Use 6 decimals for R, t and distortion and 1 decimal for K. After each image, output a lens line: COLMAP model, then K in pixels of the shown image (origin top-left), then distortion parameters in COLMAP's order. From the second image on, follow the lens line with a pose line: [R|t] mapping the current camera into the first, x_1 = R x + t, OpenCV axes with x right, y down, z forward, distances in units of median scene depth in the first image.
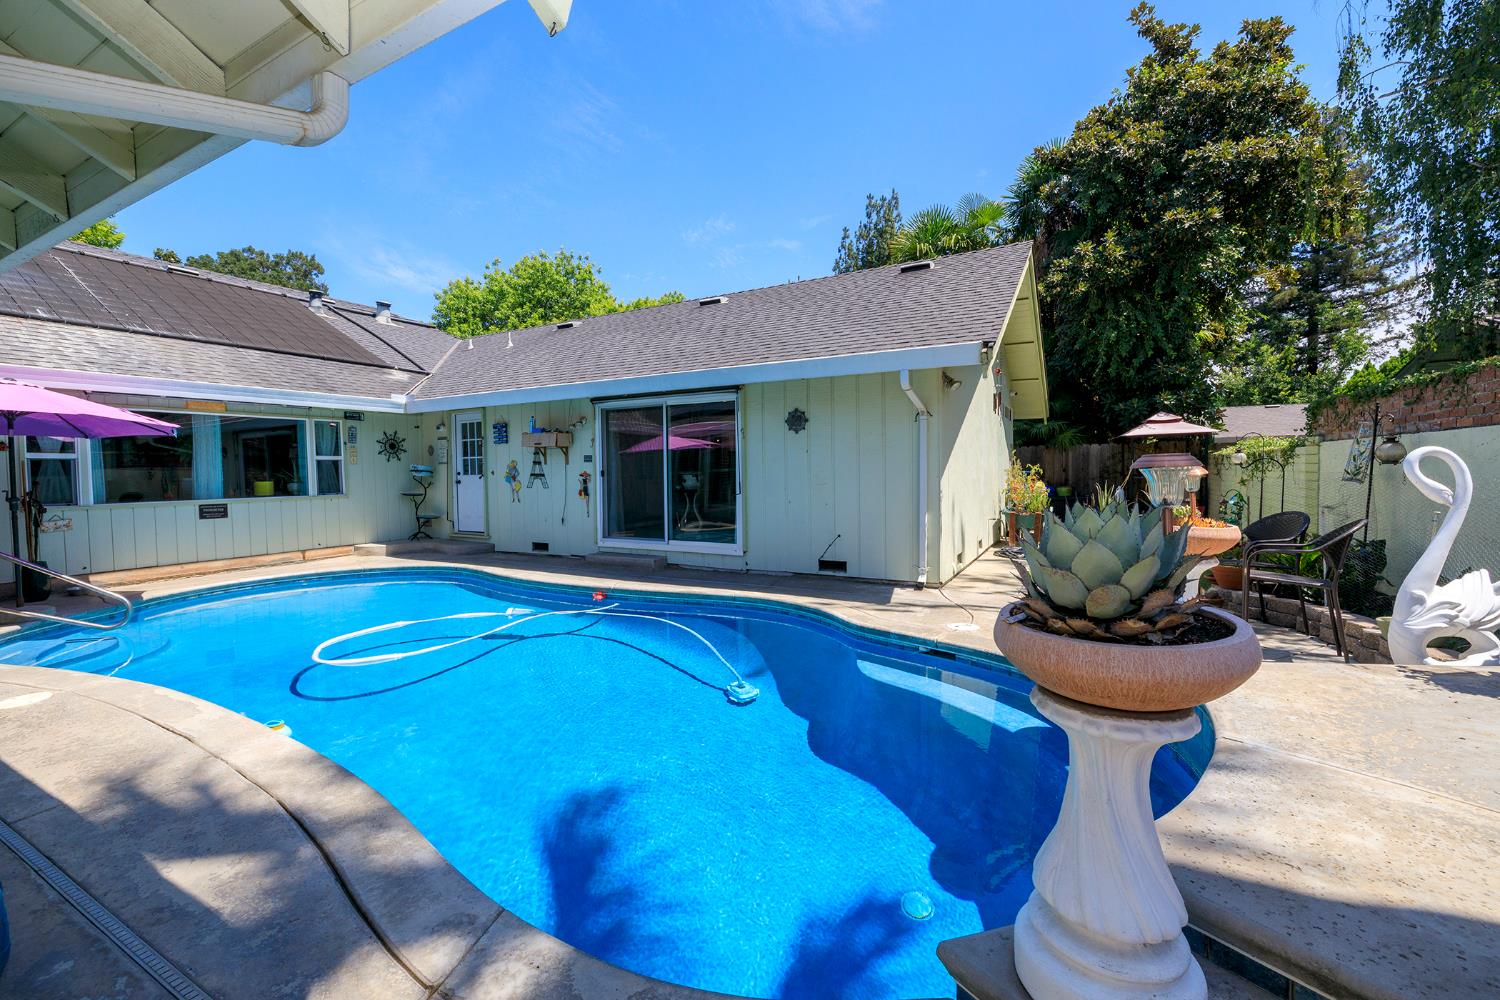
lens RADIAL K [[631.5, 0, 720.6], [0, 631.5, 489.7], [0, 0, 1]] dist [0.008256, -0.000398]
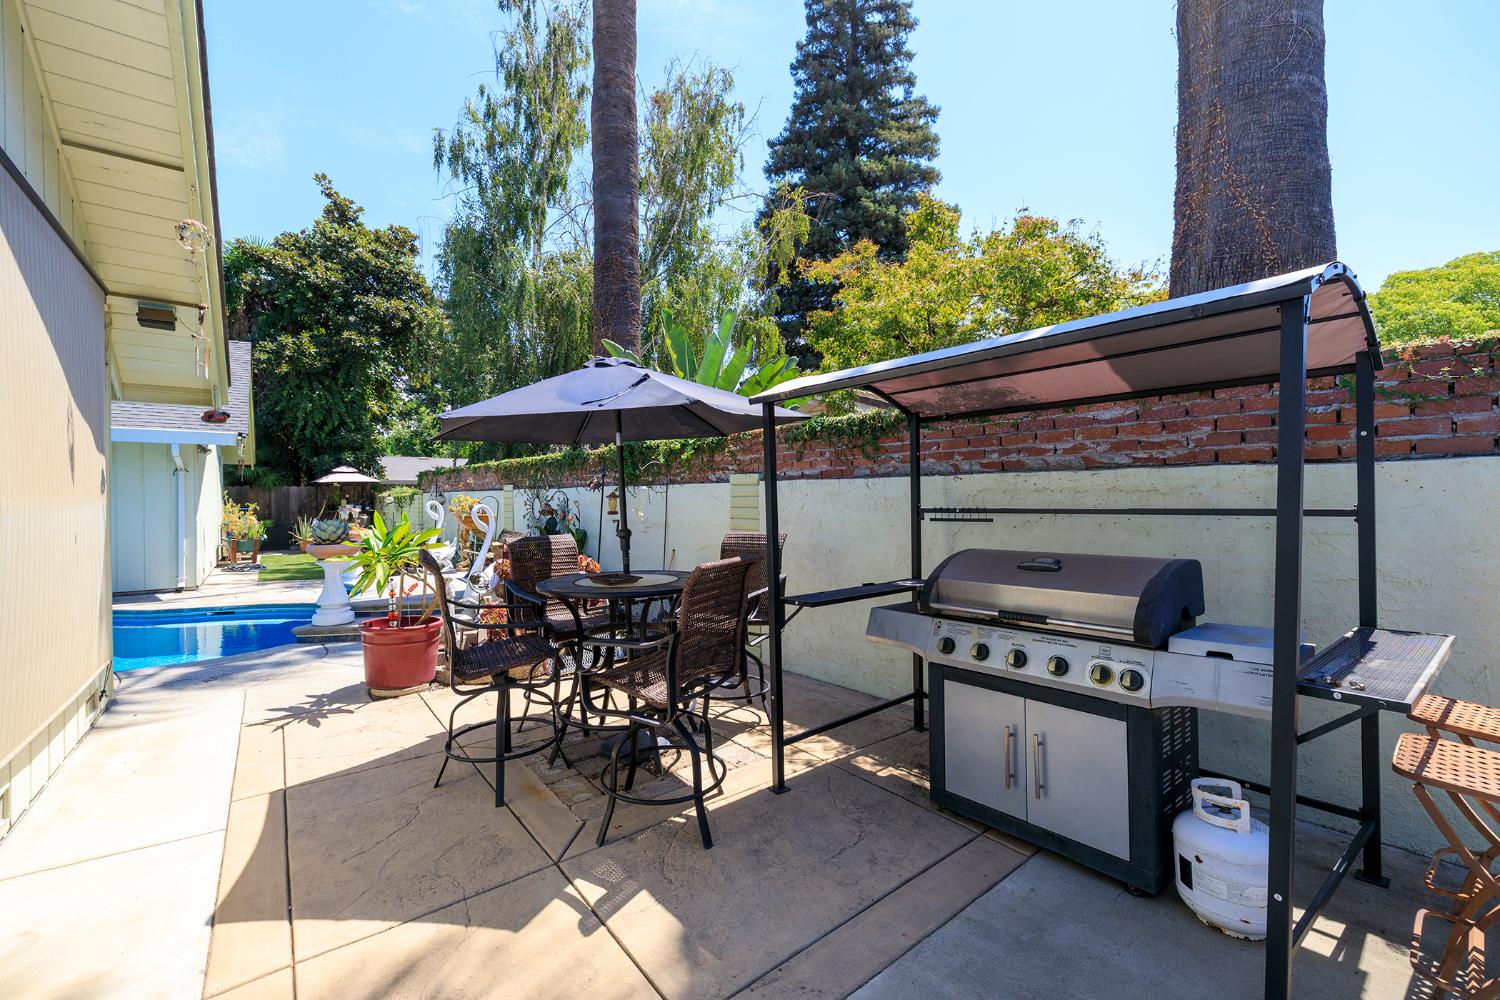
lens RADIAL K [[631.5, 0, 748.0], [0, 631.5, 503.4], [0, 0, 1]] dist [0.008256, -0.000398]
pose [[0.387548, 0.003071, 0.921845, -0.265789], [0.026783, 0.999535, -0.014590, 0.006901], [-0.921461, 0.030344, 0.387285, -0.384575]]
